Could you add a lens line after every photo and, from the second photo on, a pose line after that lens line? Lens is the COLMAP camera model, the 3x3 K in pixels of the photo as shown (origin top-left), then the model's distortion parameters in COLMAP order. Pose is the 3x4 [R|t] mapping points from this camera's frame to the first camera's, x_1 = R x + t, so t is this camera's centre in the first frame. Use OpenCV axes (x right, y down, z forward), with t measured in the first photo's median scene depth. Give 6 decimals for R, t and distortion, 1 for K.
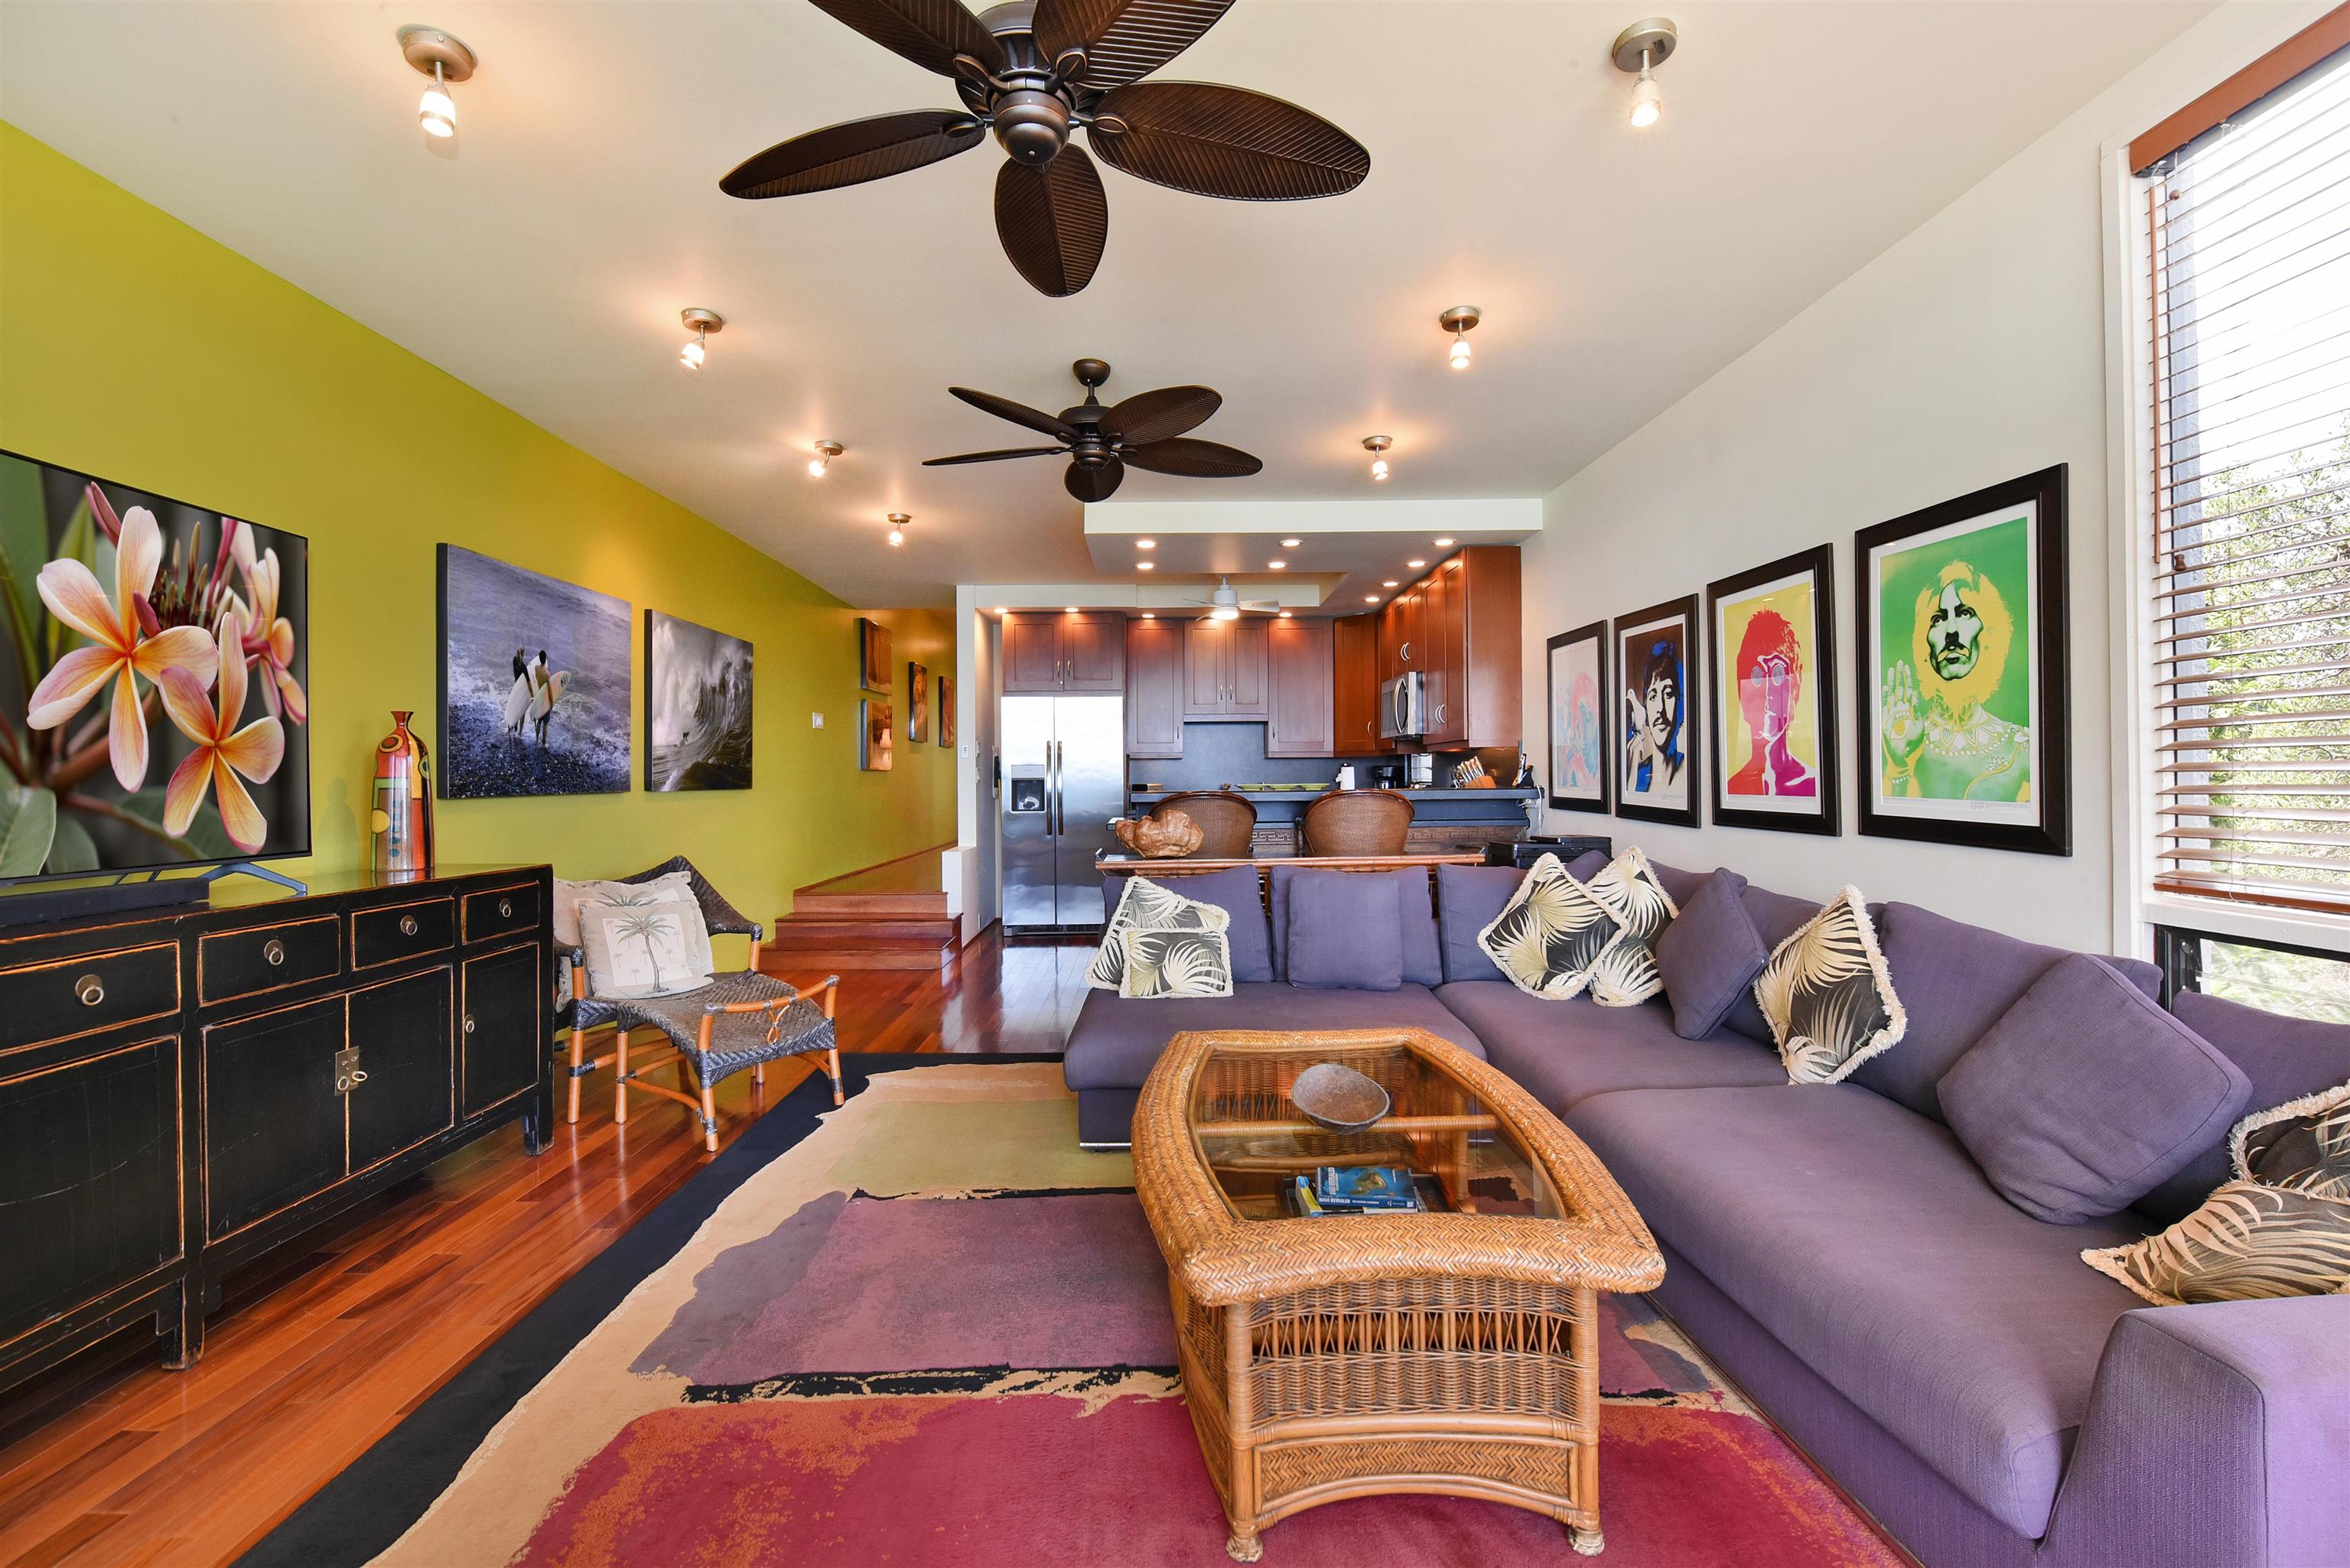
lens RADIAL K [[1011.2, 0, 1176.8], [0, 1011.2, 765.5], [0, 0, 1]] dist [-0.014766, -0.000355]
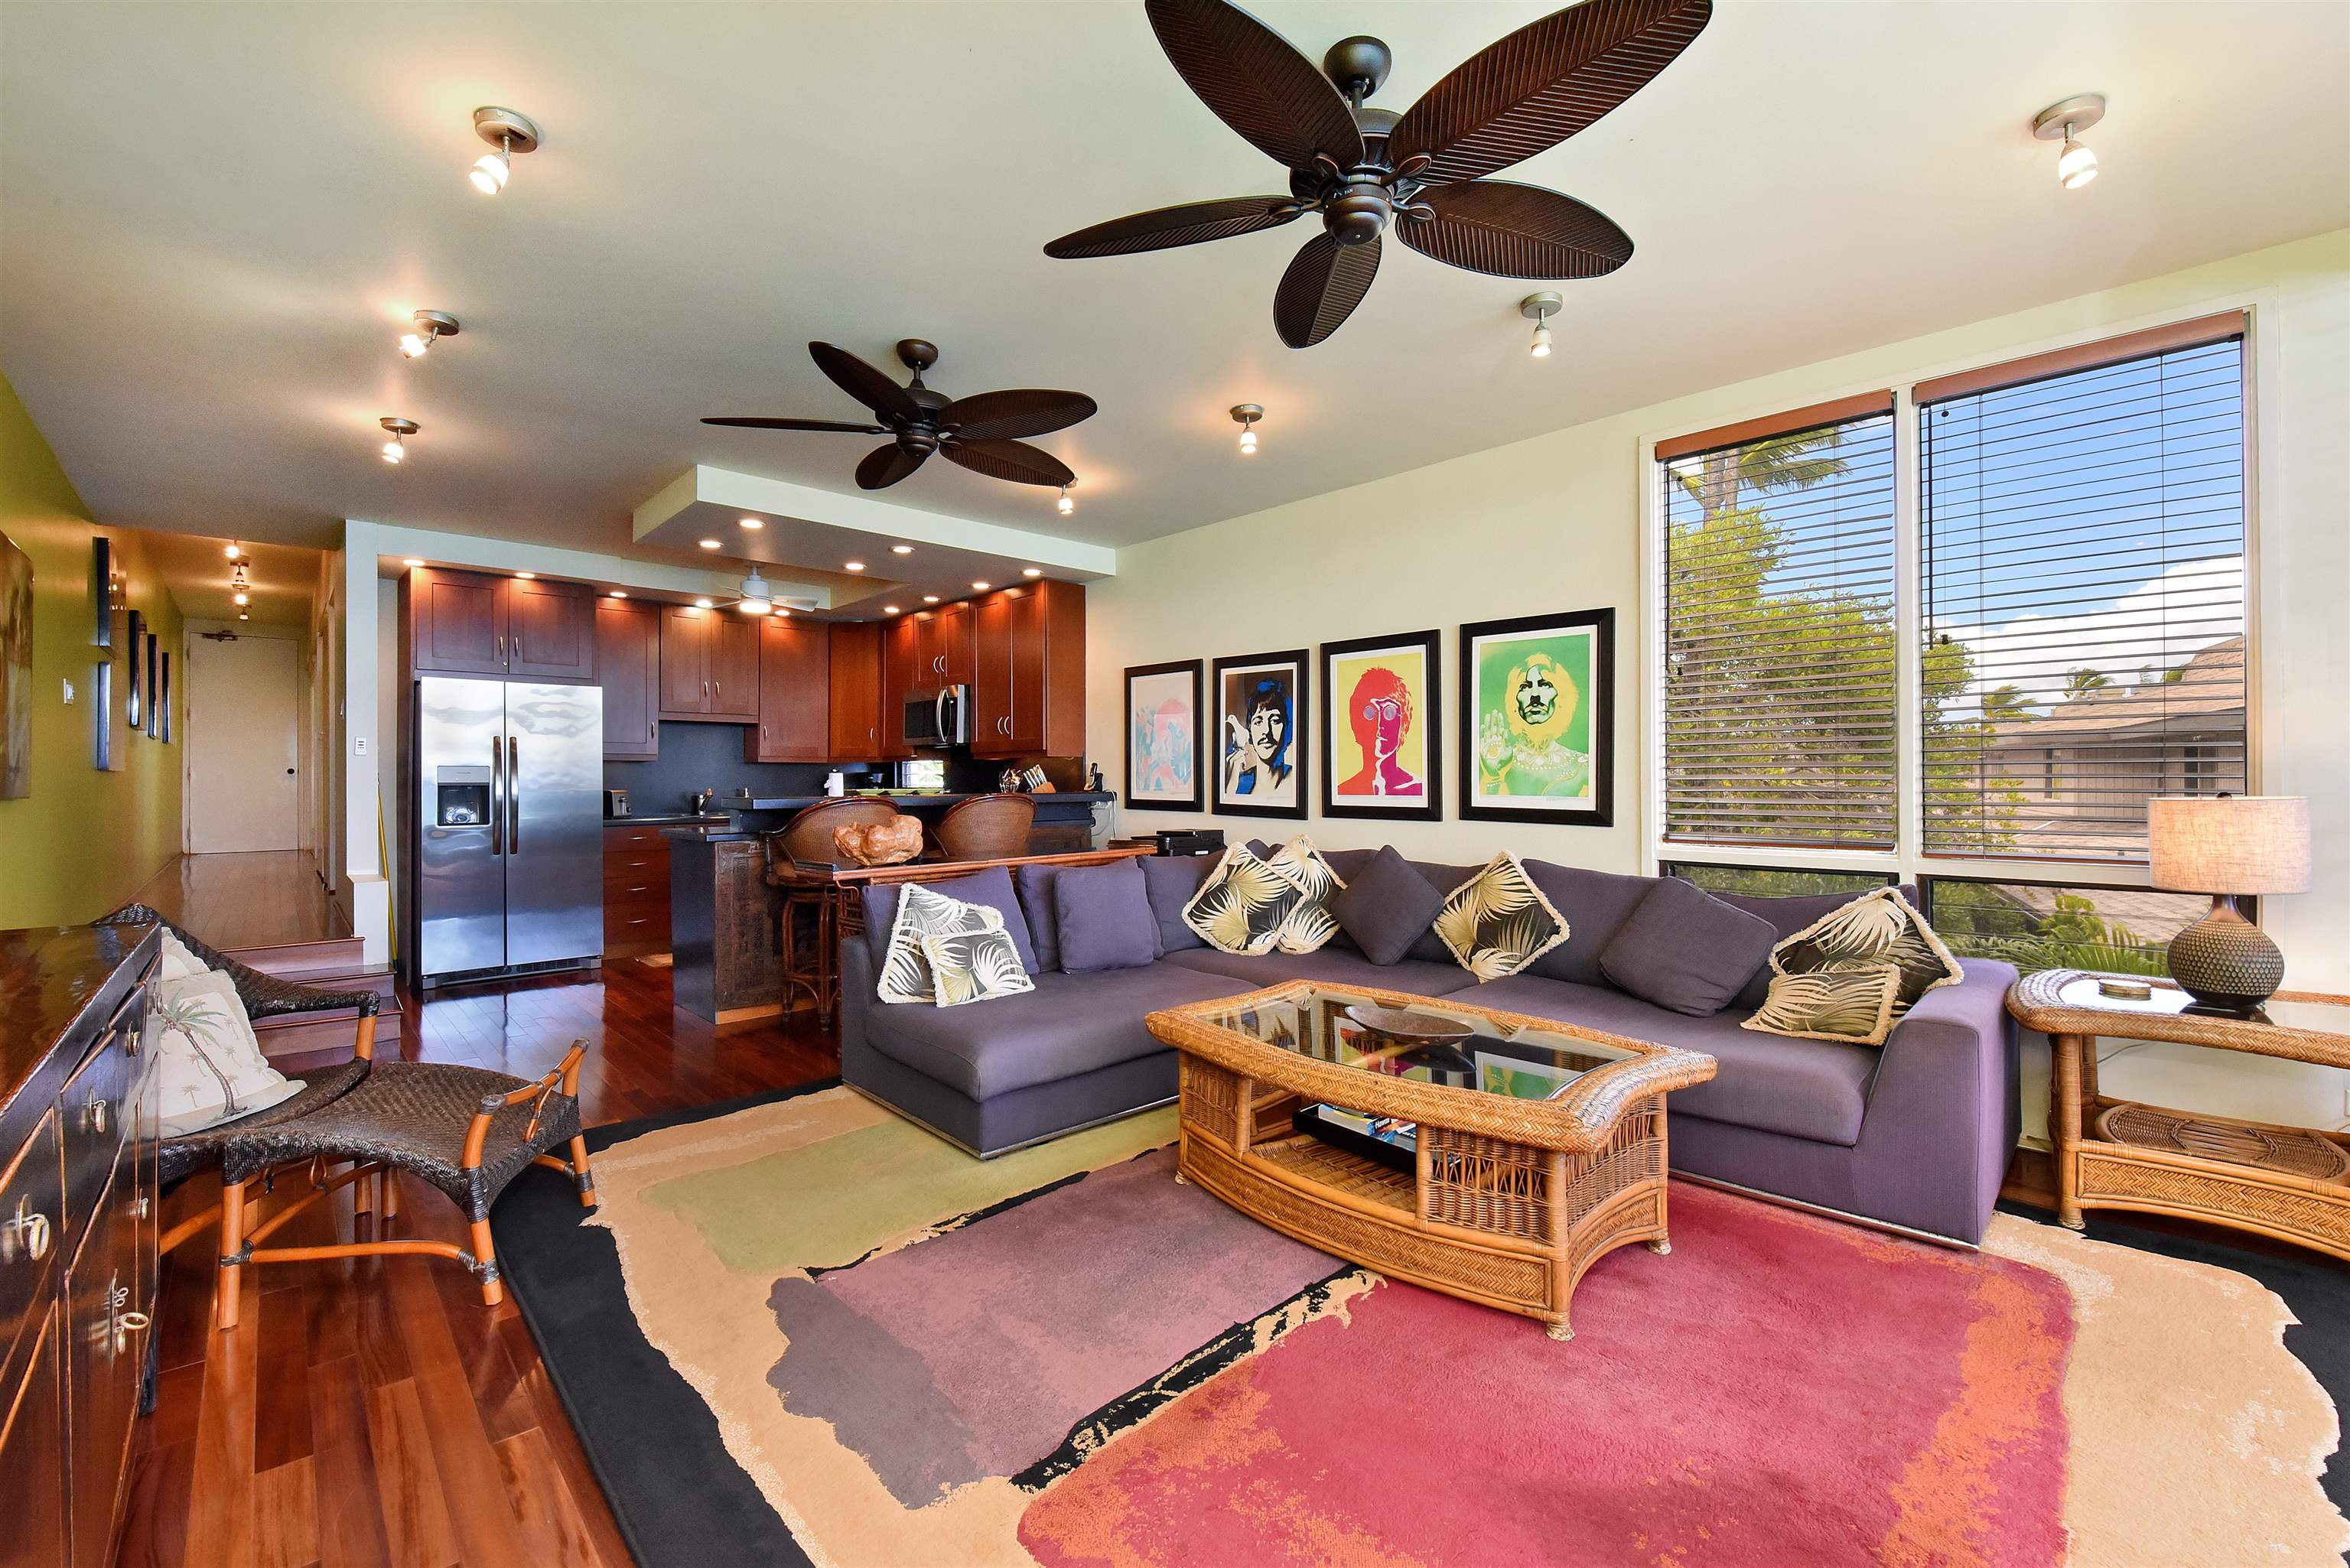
lens RADIAL K [[966.2, 0, 1178.1], [0, 966.2, 775.8], [0, 0, 1]] dist [-0.001628, -0.000212]
pose [[0.730125, 0.008341, 0.683263, -0.554197], [-0.009782, 0.999951, -0.001755, 0.006481], [-0.683244, -0.005402, 0.730171, 0.172649]]
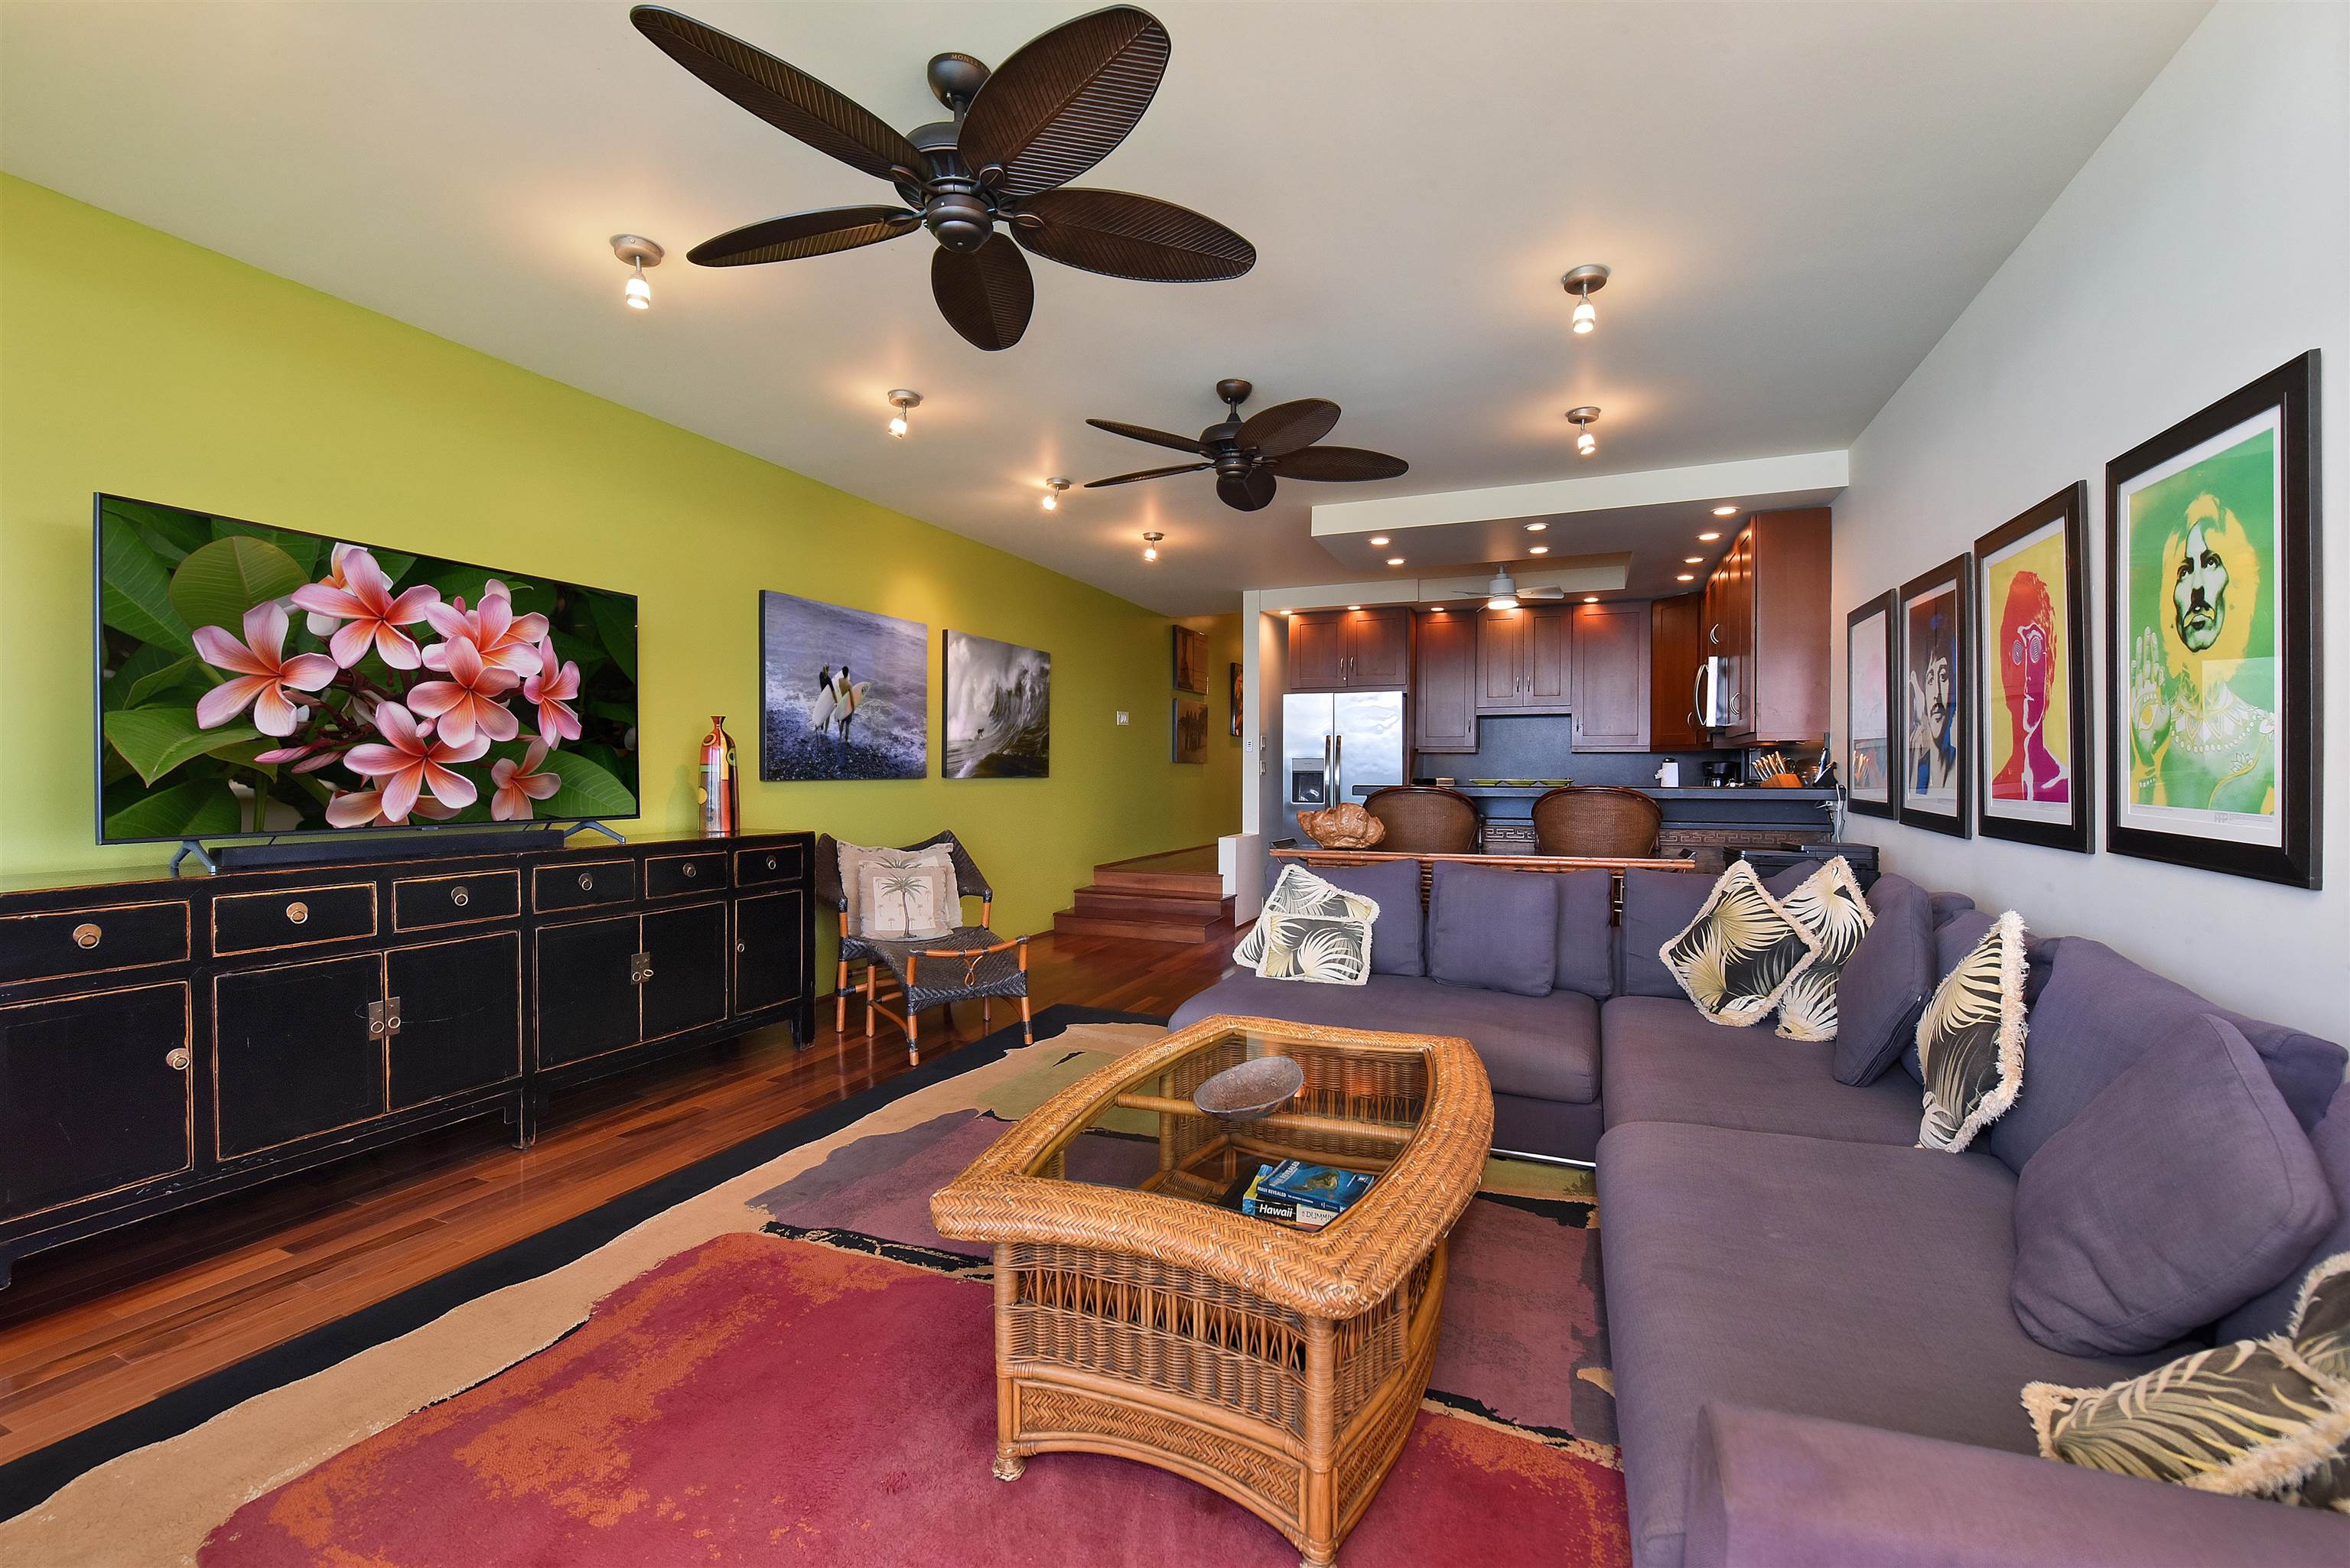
lens RADIAL K [[987.2, 0, 1172.2], [0, 987.2, 770.4], [0, 0, 1]] dist [-0.012301, -0.000418]
pose [[0.915692, 0.010600, -0.401741, 0.266569], [-0.005961, 0.999900, 0.012796, -0.000192], [0.401836, -0.009322, 0.915664, 0.012213]]
